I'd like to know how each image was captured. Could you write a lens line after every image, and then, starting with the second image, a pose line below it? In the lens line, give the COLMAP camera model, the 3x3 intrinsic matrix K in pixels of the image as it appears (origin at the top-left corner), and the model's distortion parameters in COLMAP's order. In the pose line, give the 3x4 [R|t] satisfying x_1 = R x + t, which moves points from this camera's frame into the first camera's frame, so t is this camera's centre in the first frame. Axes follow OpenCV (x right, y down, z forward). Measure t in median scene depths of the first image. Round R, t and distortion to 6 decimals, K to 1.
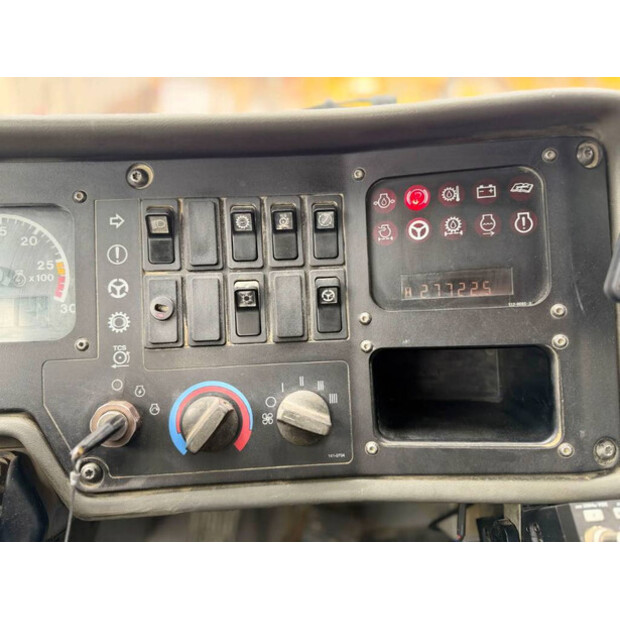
lens RADIAL K [[453.5, 0, 303.8], [0, 453.5, 307.7], [0, 0, 1]] dist [0.083494, -0.131913]
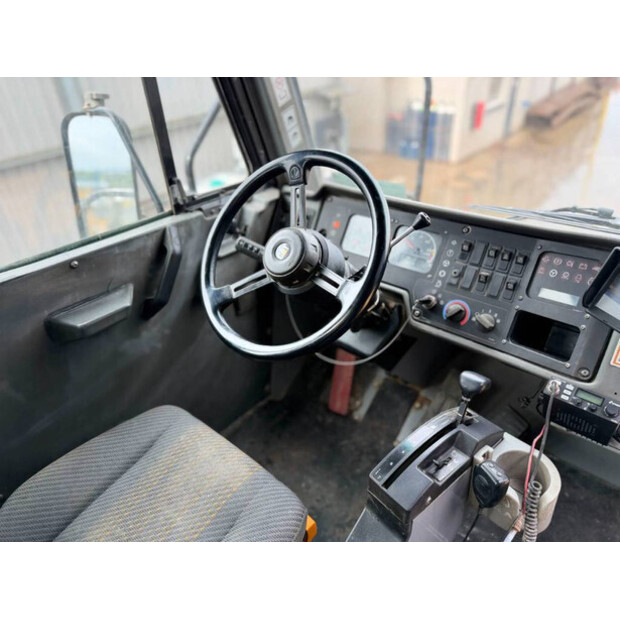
lens RADIAL K [[453.5, 0, 303.8], [0, 453.5, 307.7], [0, 0, 1]] dist [0.083494, -0.131913]
pose [[0.666029, 0.337078, -0.665420, 1.128615], [-0.323666, 0.934313, 0.149327, 0.089634], [0.672046, 0.115918, 0.731380, -1.904269]]
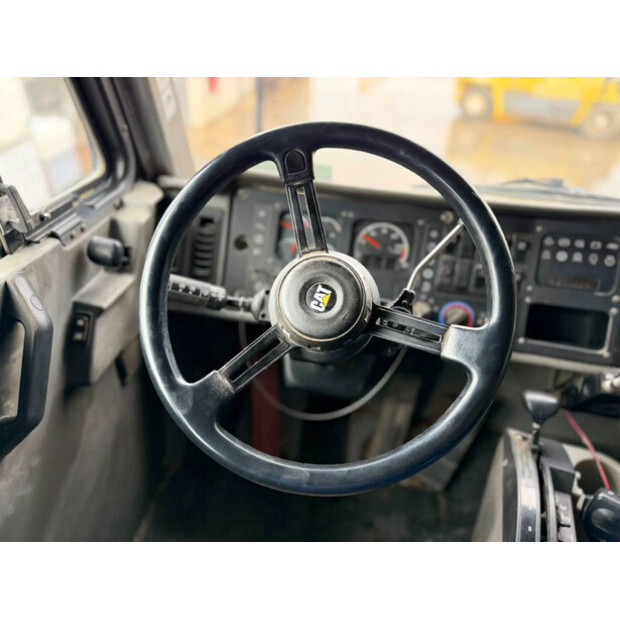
lens RADIAL K [[453.5, 0, 303.8], [0, 453.5, 307.7], [0, 0, 1]] dist [0.083494, -0.131913]
pose [[0.961807, 0.181748, -0.204684, -0.510039], [-0.169292, 0.982557, 0.076955, 0.138754], [0.215101, -0.039365, 0.975798, -1.652292]]
